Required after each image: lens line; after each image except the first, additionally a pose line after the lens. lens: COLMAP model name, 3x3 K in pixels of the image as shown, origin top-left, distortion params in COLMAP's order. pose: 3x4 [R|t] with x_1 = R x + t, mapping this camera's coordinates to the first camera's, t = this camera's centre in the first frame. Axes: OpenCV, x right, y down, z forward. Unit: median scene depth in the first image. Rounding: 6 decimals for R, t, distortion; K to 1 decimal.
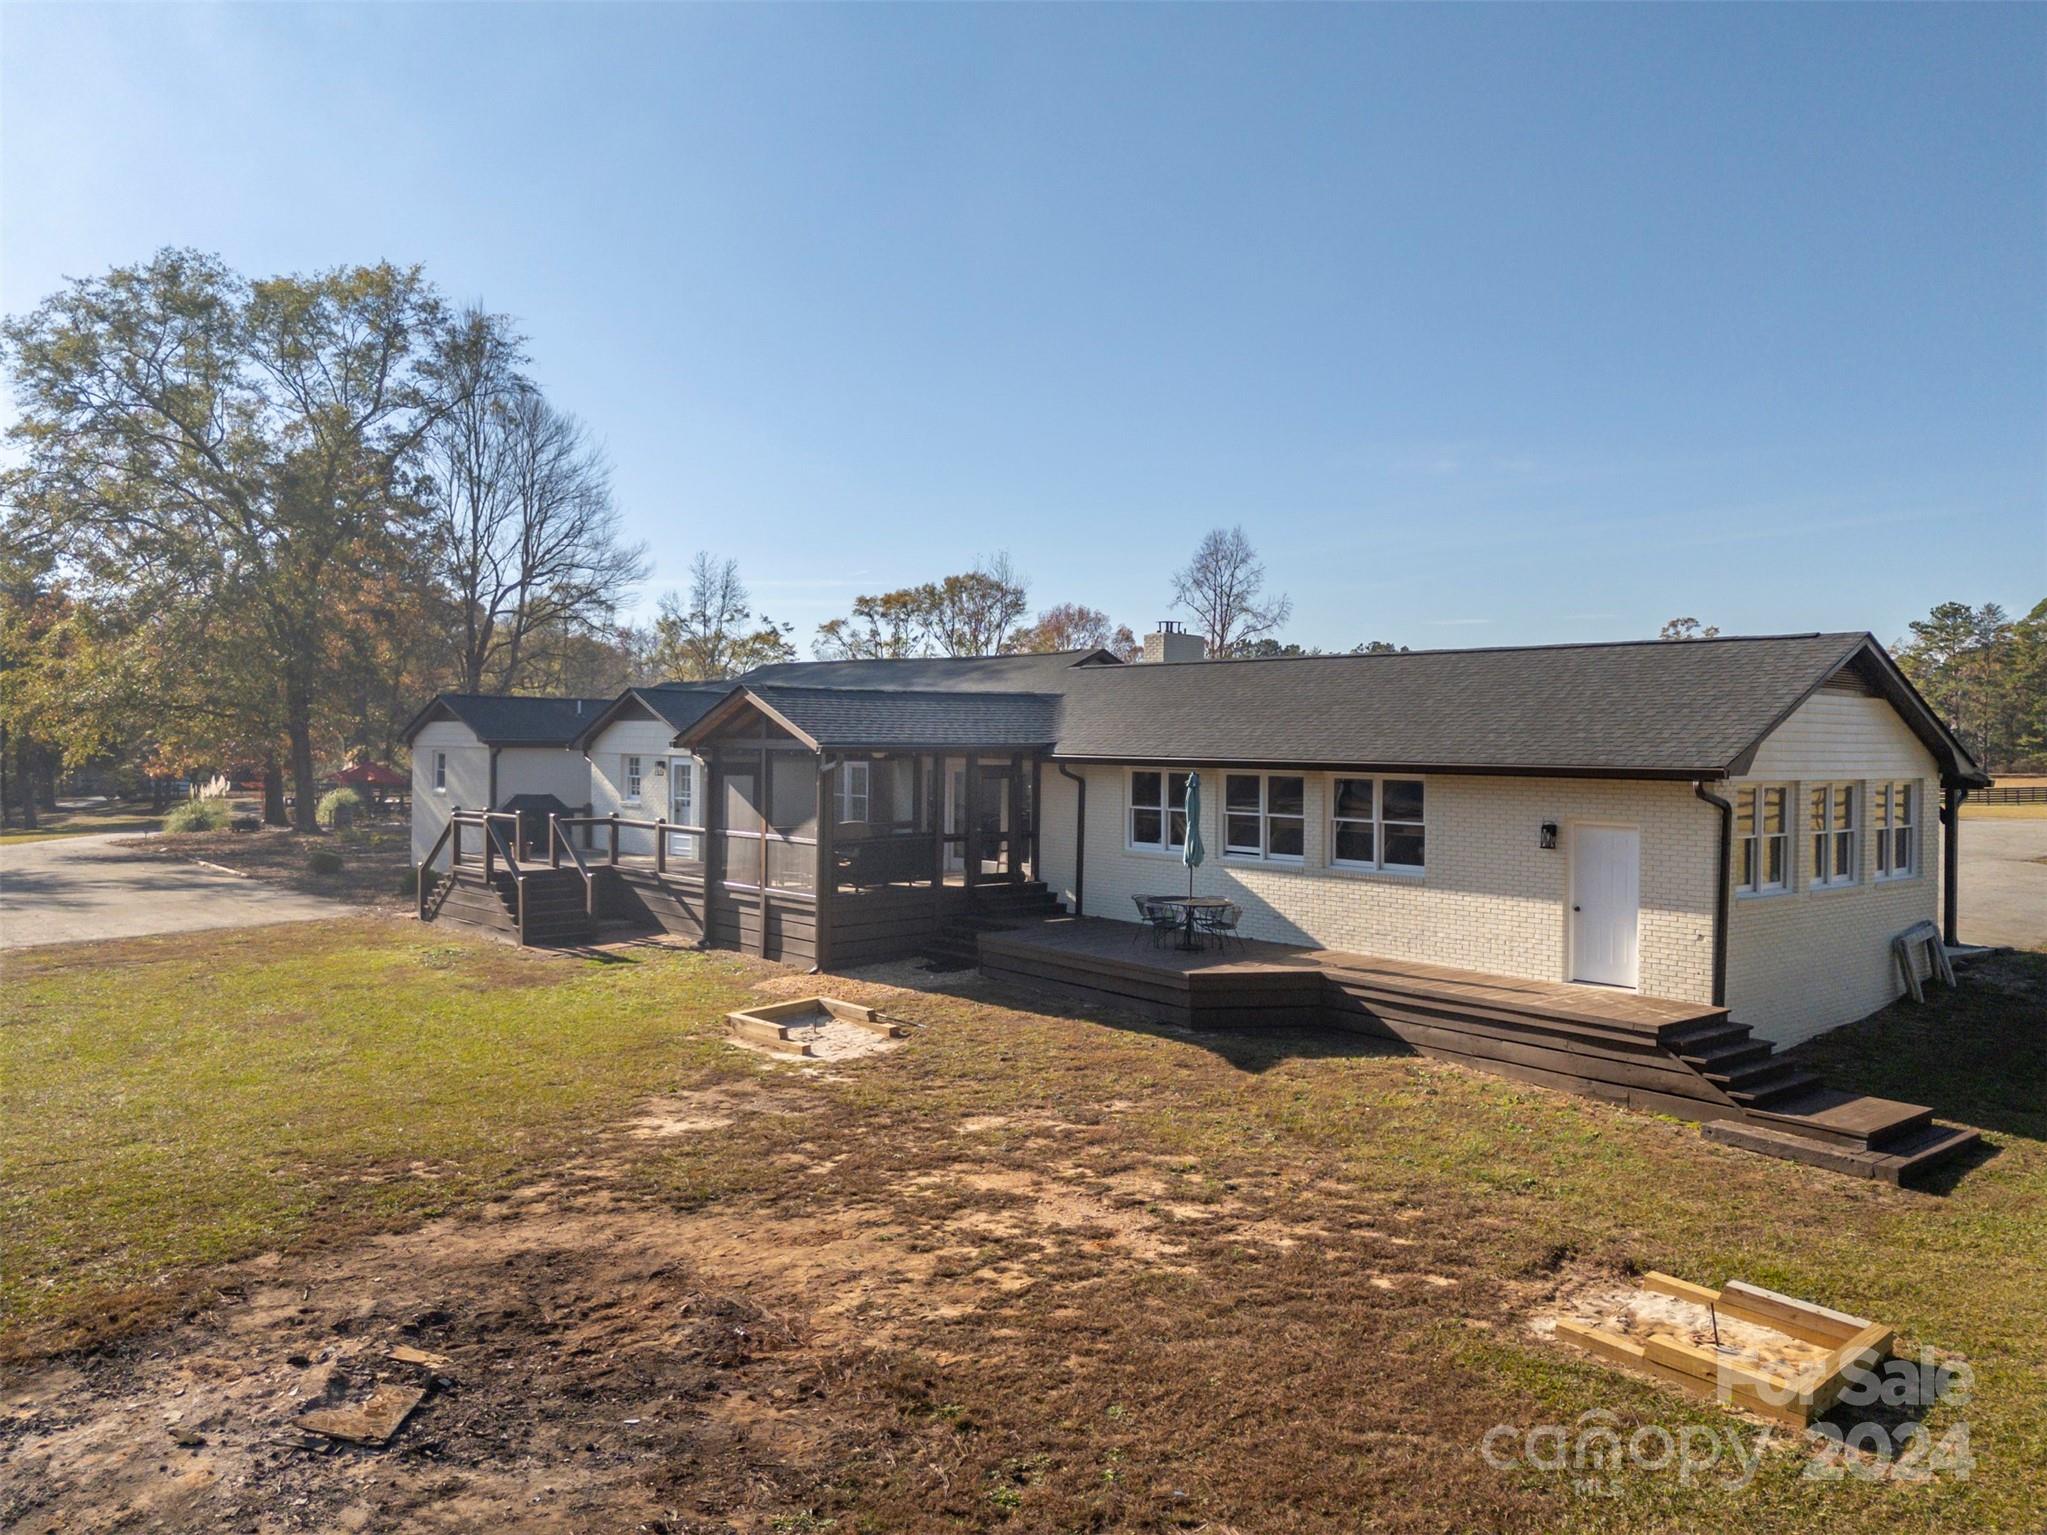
lens RADIAL K [[1531.6, 0, 1053.3], [0, 1531.6, 736.9], [0, 0, 1]] dist [0.108925, -0.171230]
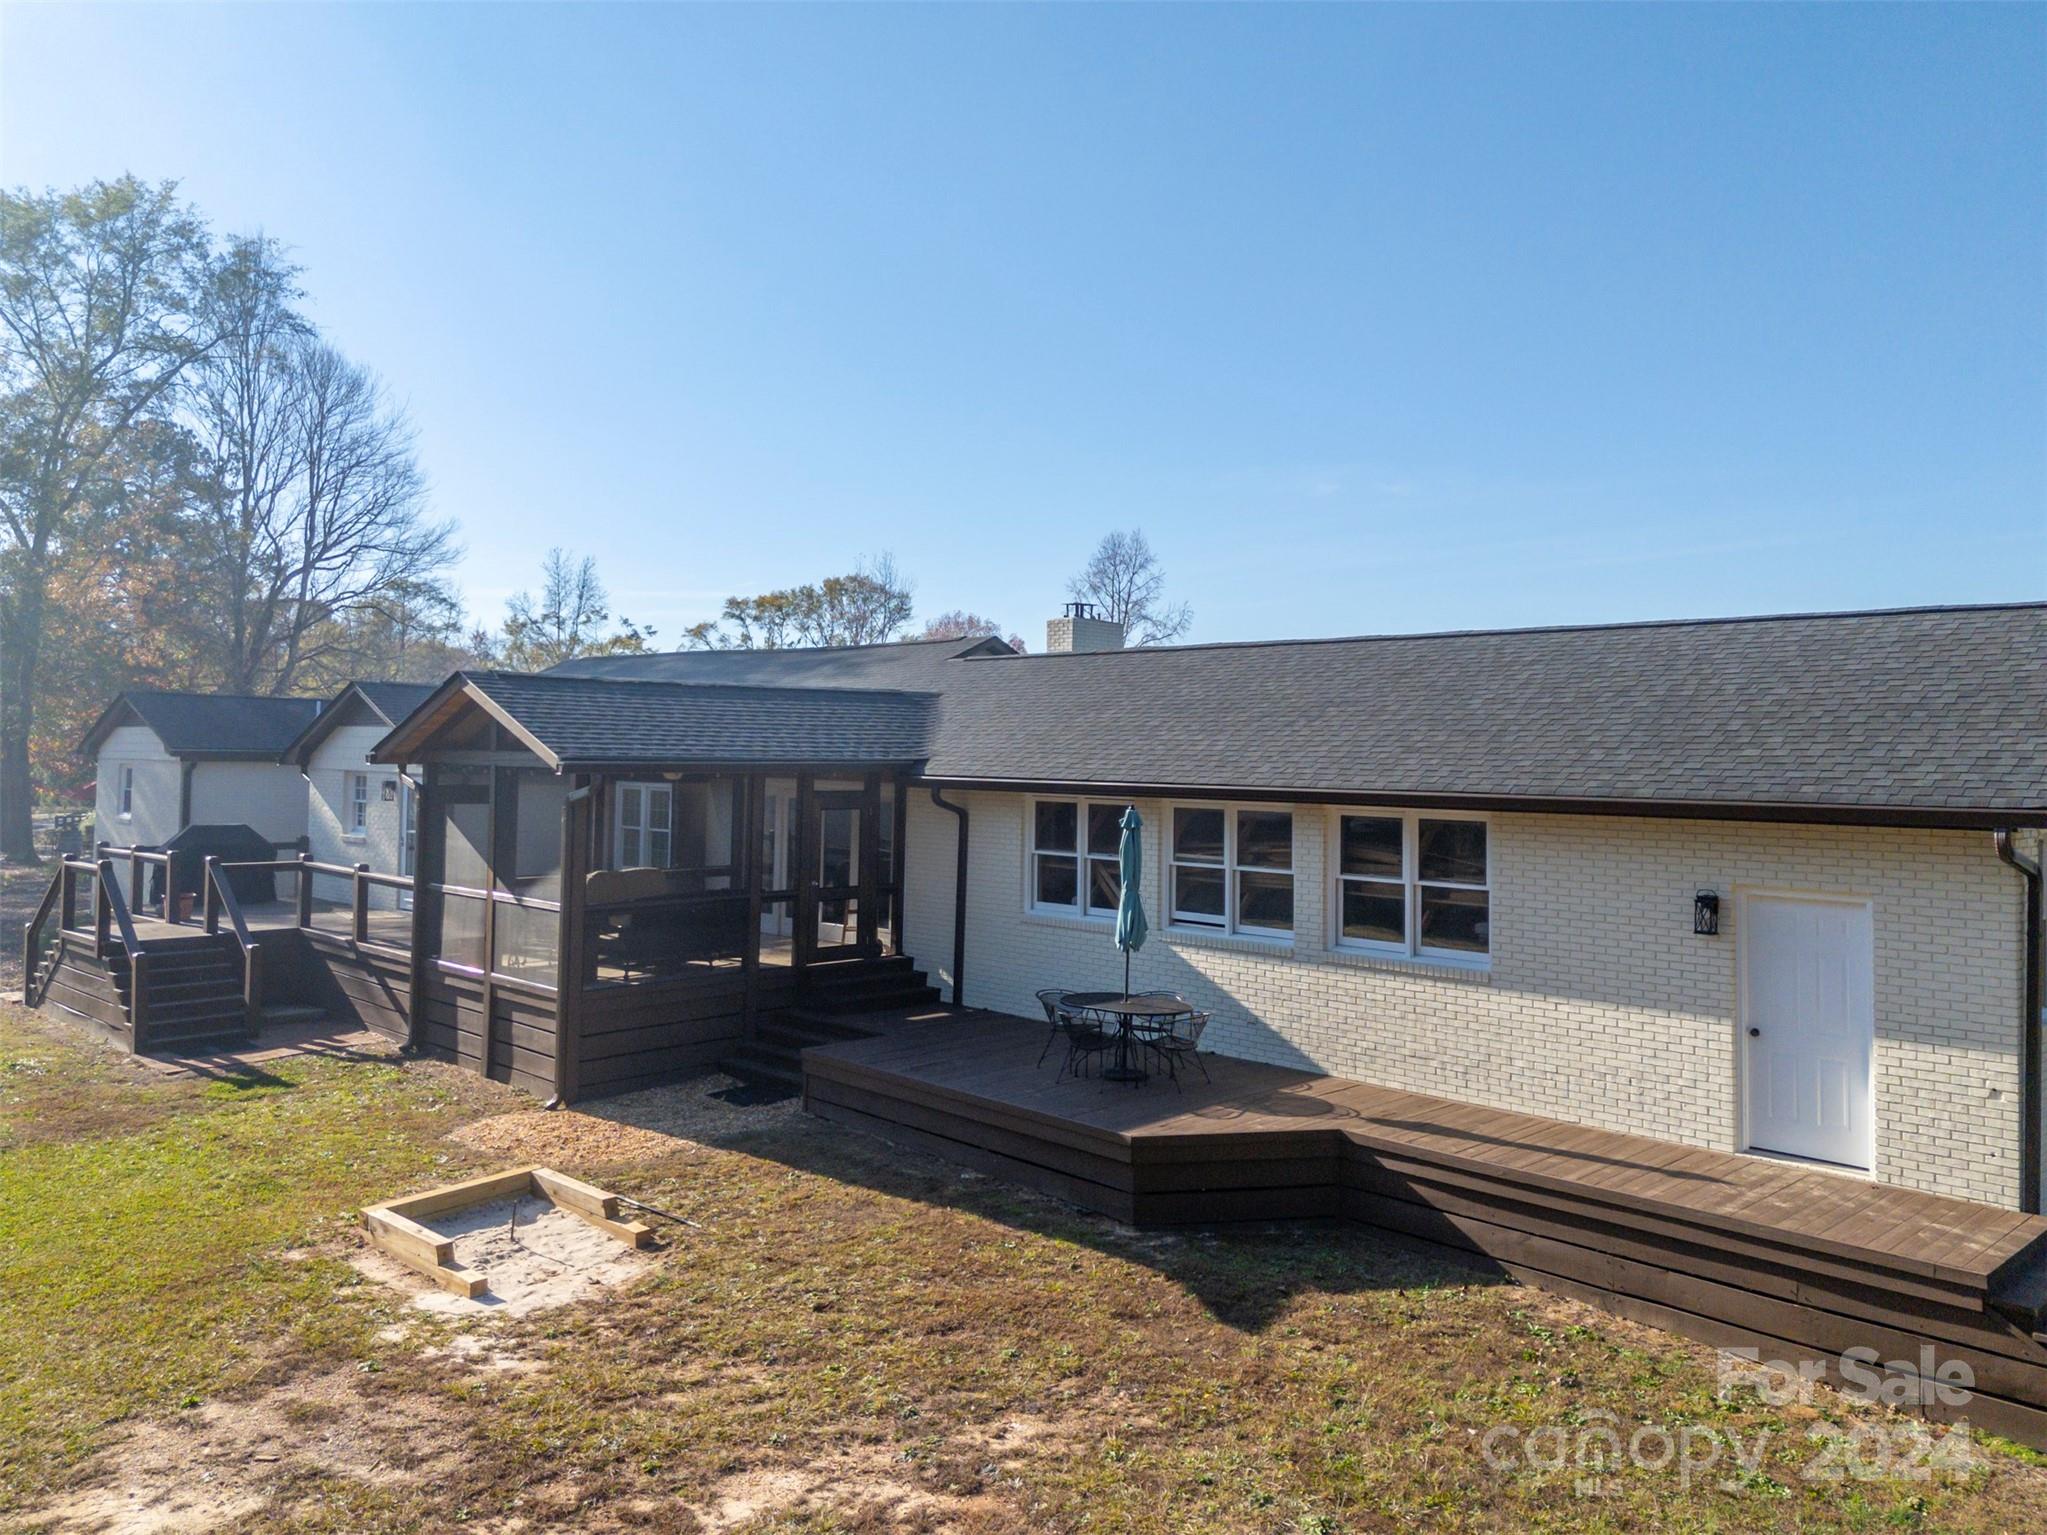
lens RADIAL K [[1531.6, 0, 1053.3], [0, 1531.6, 736.9], [0, 0, 1]] dist [0.108925, -0.171230]
pose [[0.997411, 0.006181, 0.071643, 0.009351], [-0.005497, 0.999938, -0.009731, 0.000185], [-0.071699, 0.009312, 0.997383, 0.303016]]
